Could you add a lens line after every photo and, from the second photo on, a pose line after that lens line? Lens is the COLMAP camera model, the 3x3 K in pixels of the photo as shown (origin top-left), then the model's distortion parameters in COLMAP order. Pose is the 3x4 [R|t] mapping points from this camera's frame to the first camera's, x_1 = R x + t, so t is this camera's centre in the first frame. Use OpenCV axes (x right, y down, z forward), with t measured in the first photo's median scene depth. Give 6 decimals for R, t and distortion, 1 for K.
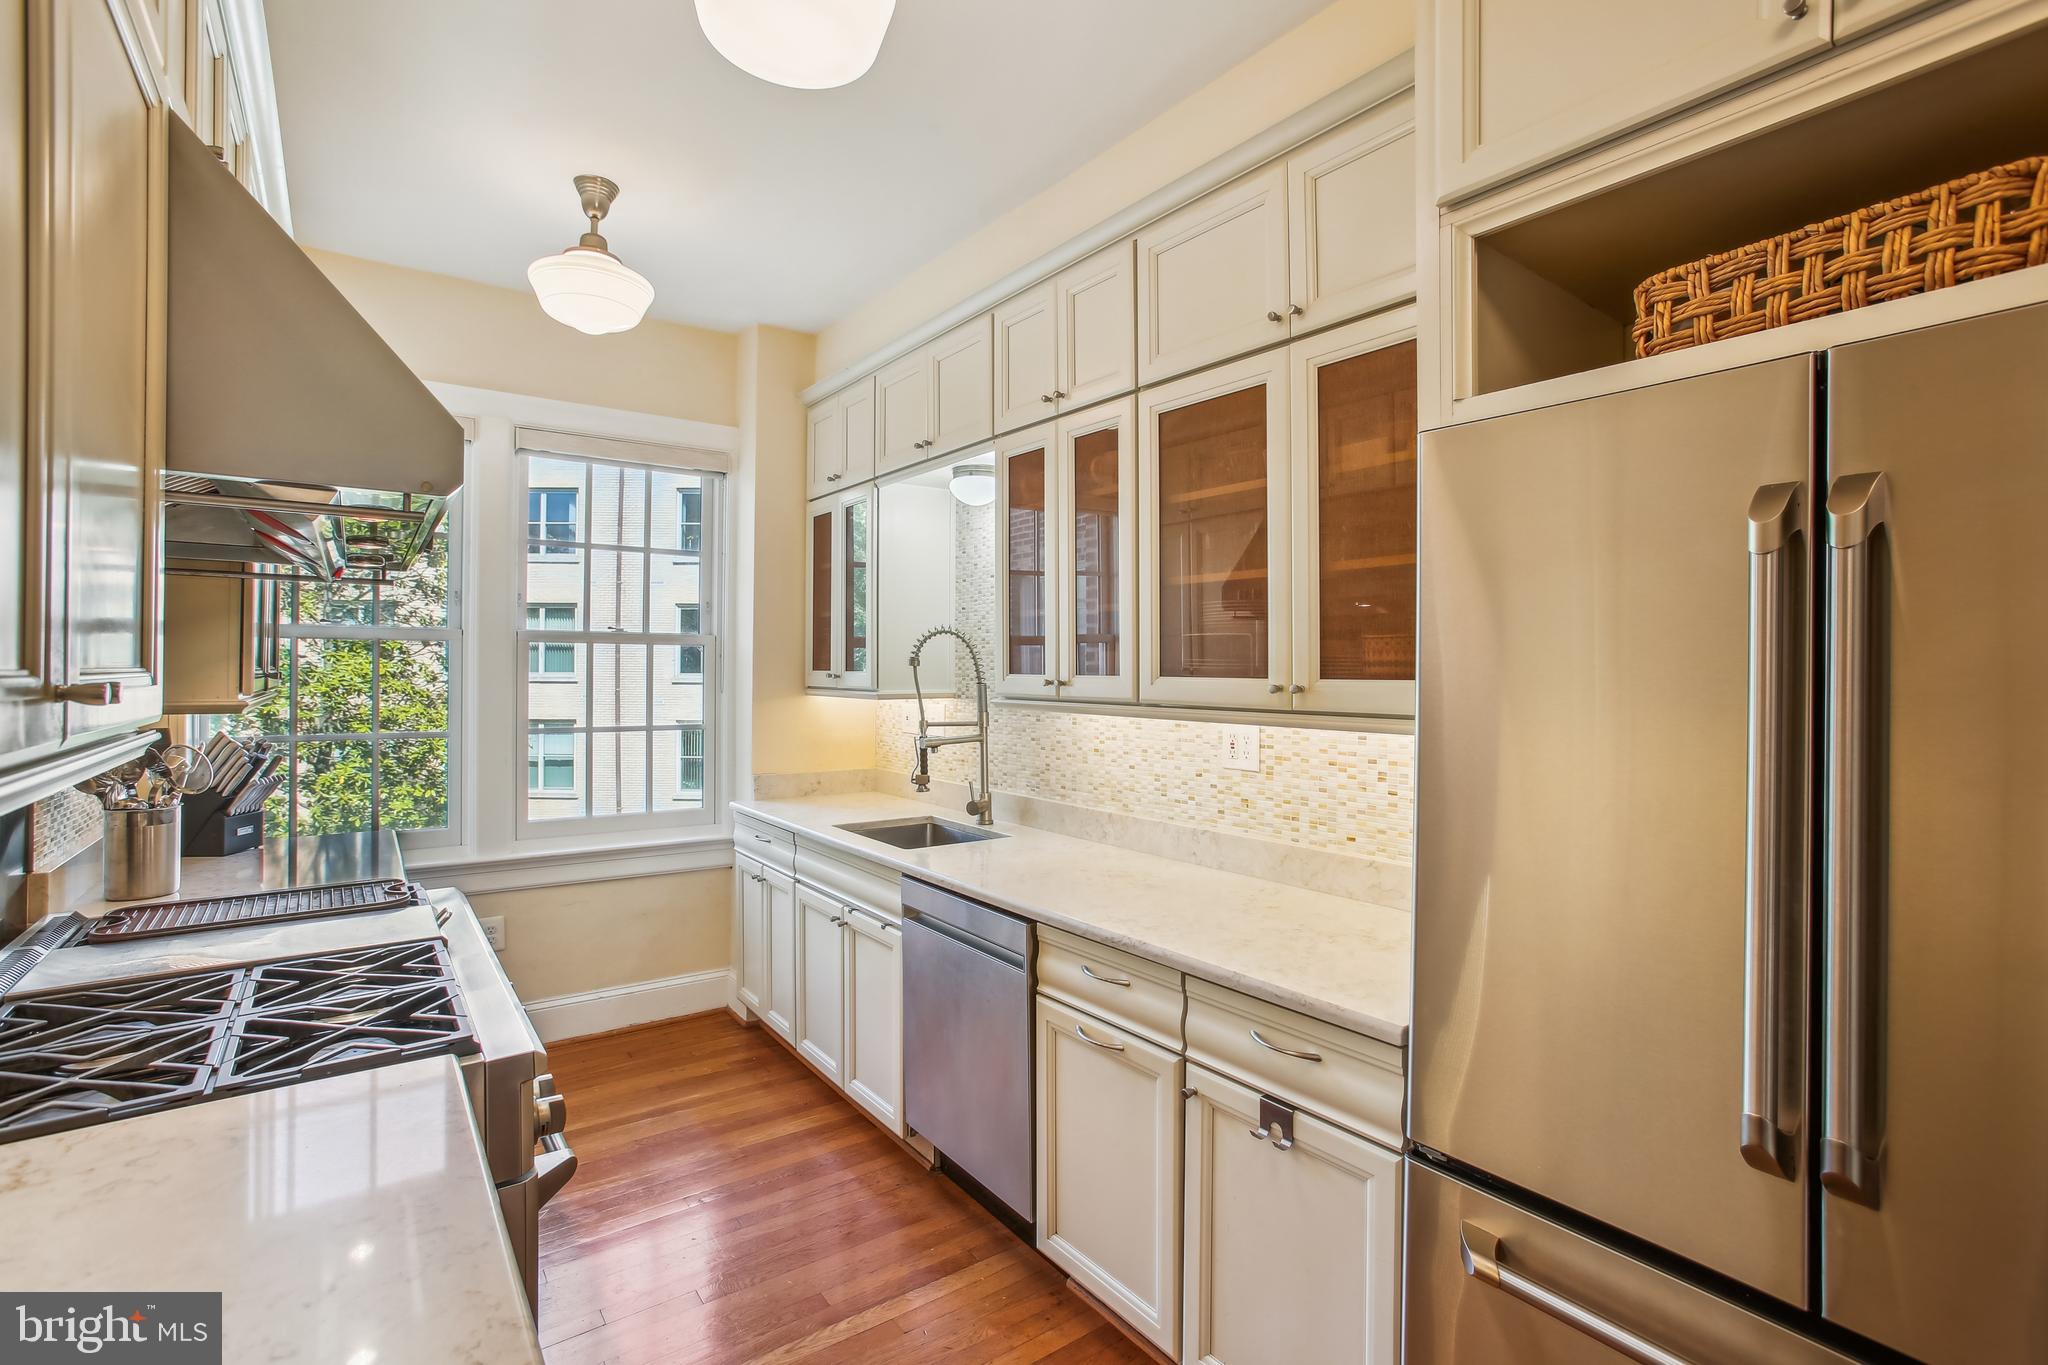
lens RADIAL K [[925.7, 0, 1022.5], [0, 925.7, 676.4], [0, 0, 1]] dist [-0.053336, 0.000080]
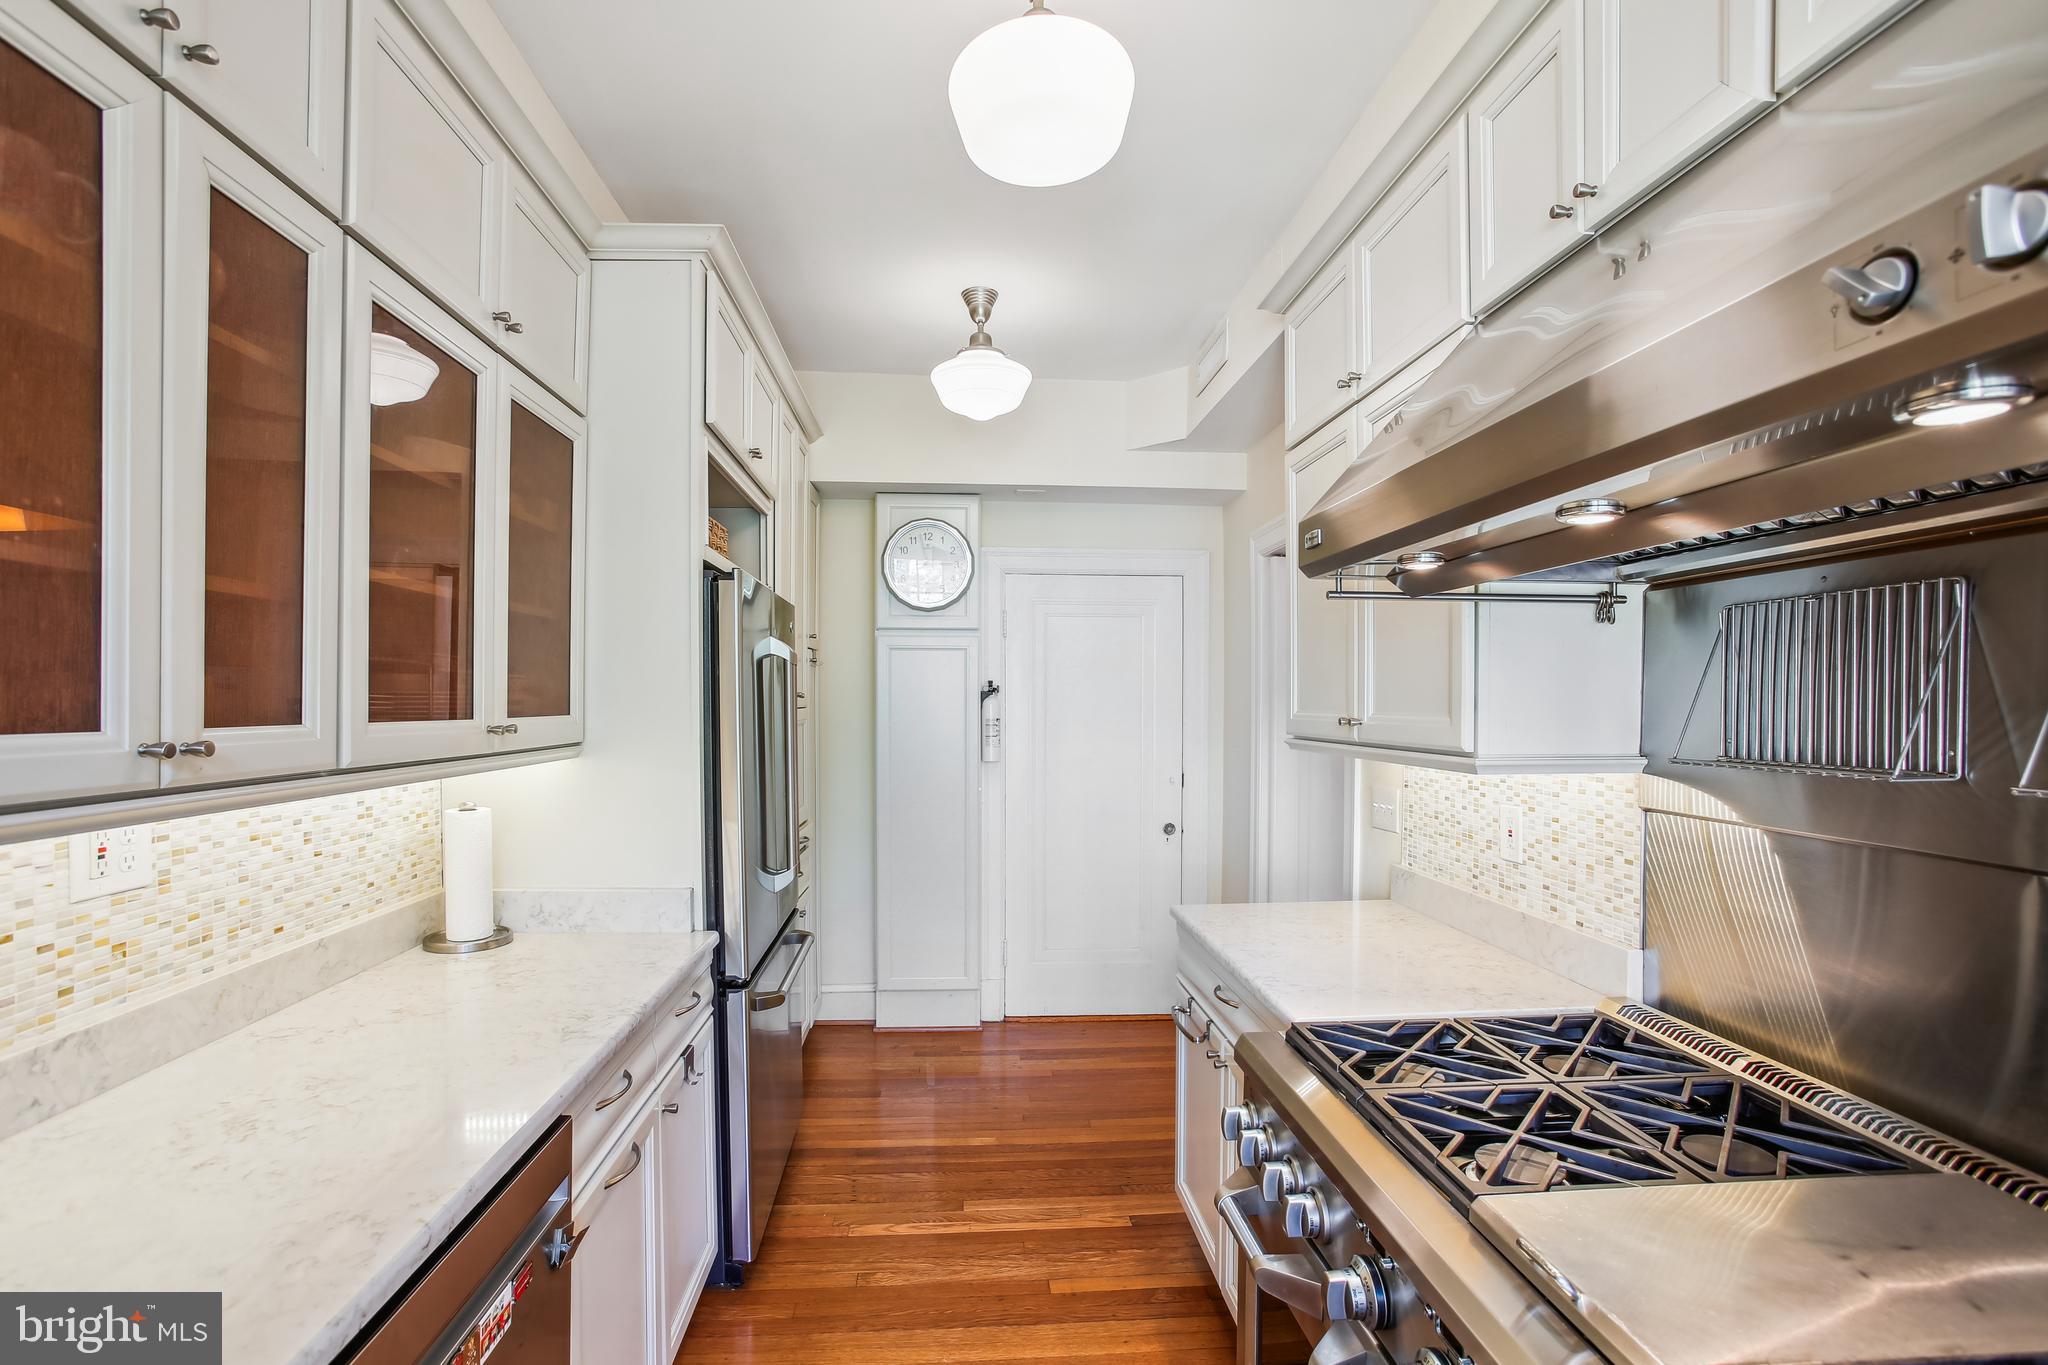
lens RADIAL K [[950.3, 0, 1025.6], [0, 950.3, 690.4], [0, 0, 1]] dist [-0.022030, -0.000190]
pose [[-0.856316, -0.003463, 0.516441, -0.433364], [-0.005810, 0.999979, -0.002929, -0.017351], [-0.516420, -0.005508, -0.856318, 1.015523]]
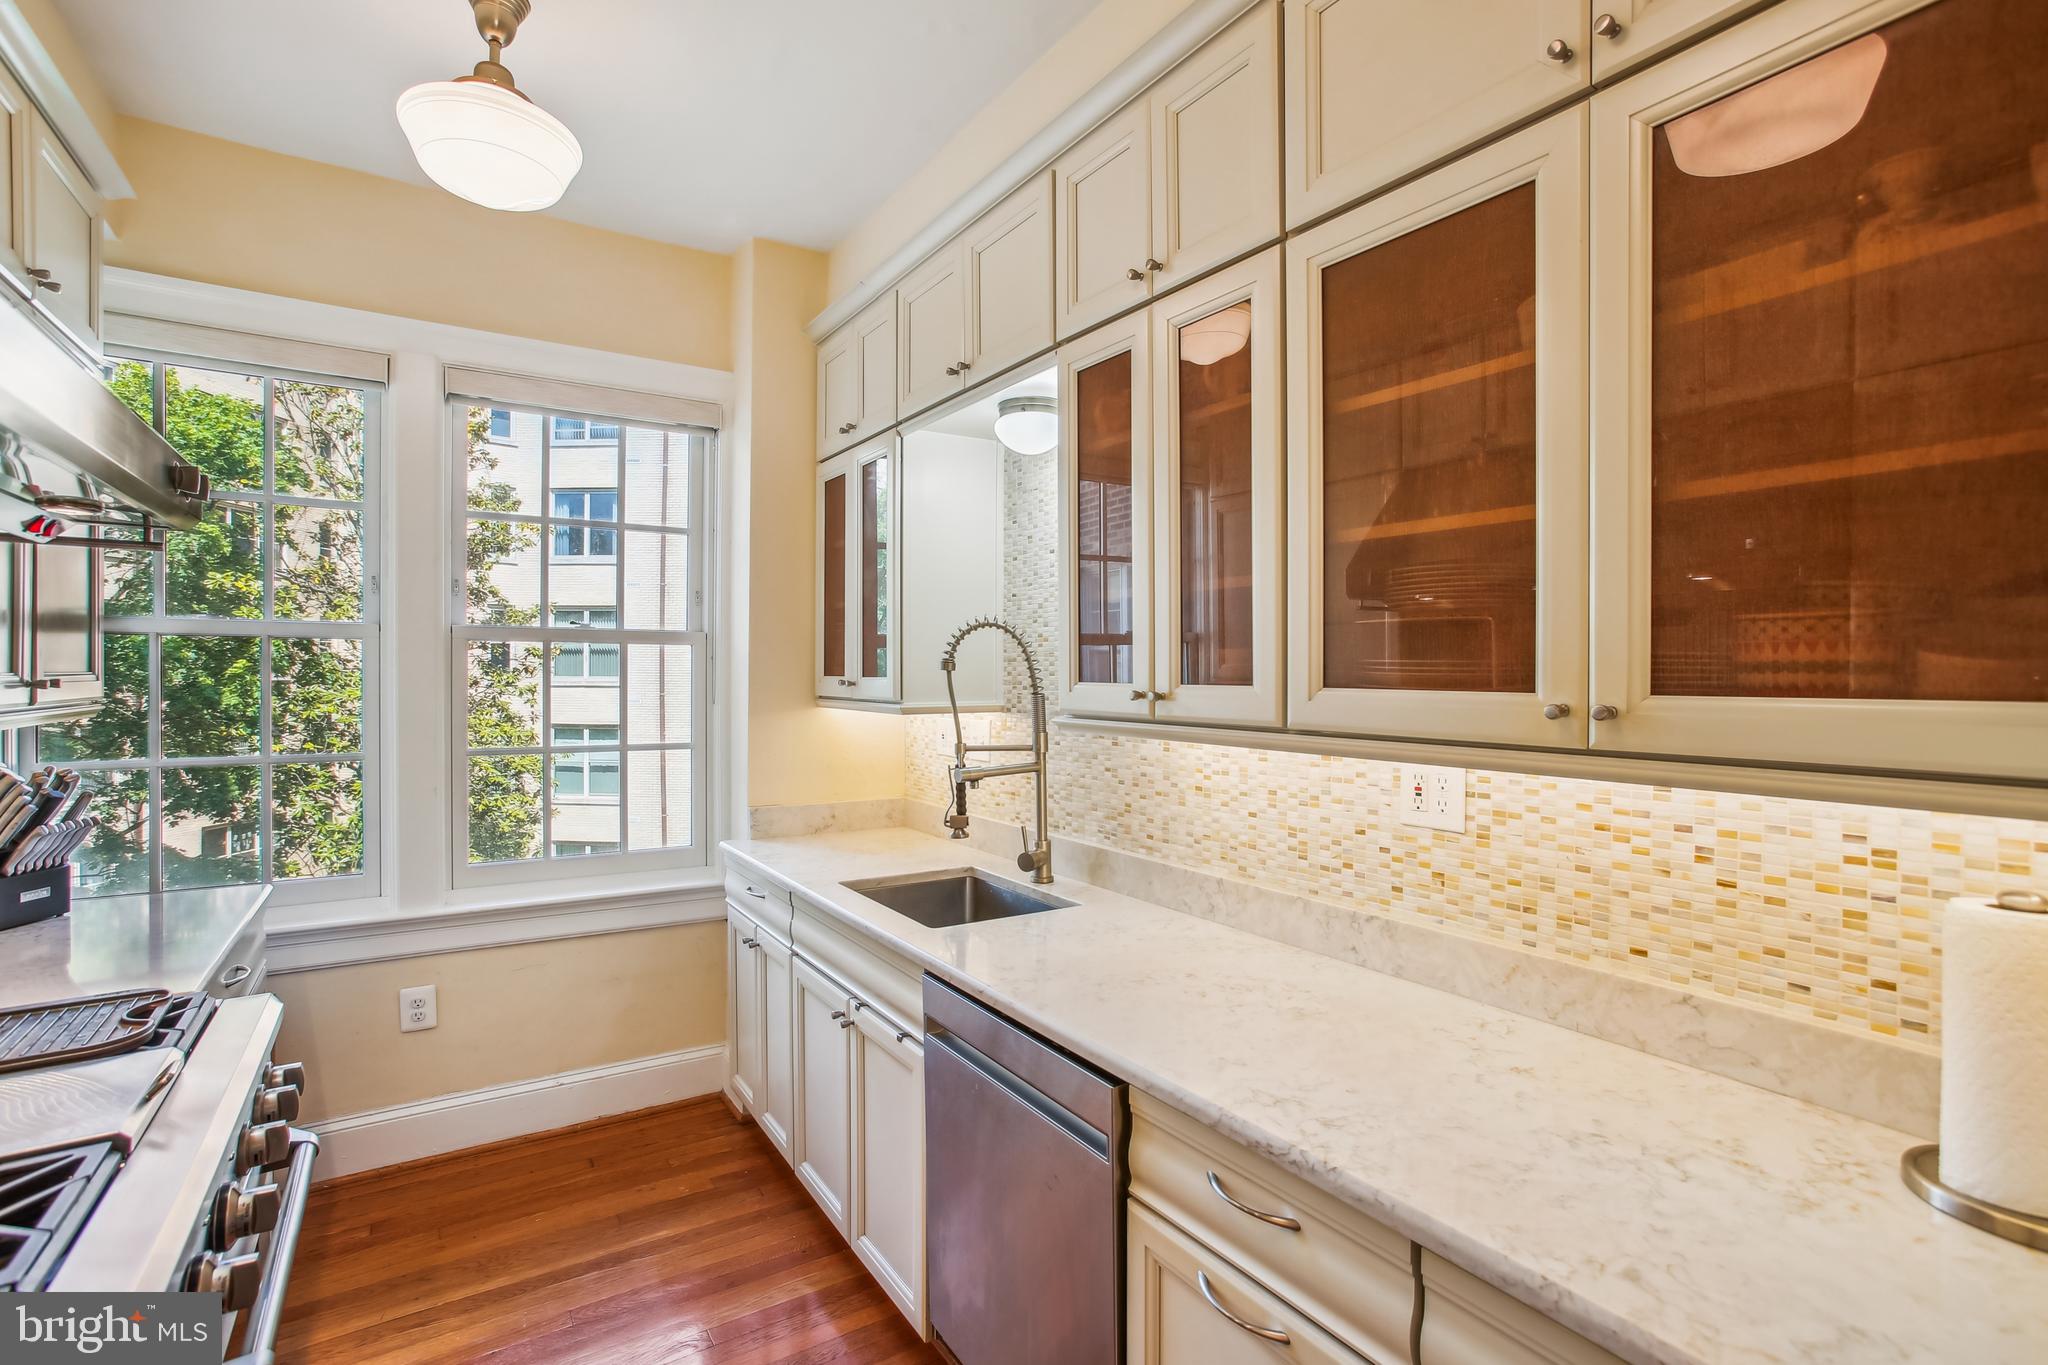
lens RADIAL K [[950.3, 0, 1025.6], [0, 950.3, 690.4], [0, 0, 1]] dist [-0.022030, -0.000190]
pose [[0.998531, 0.000969, -0.054176, -0.014315], [-0.000402, 0.999945, 0.010486, -0.003636], [0.054183, -0.010449, 0.998476, 0.263842]]
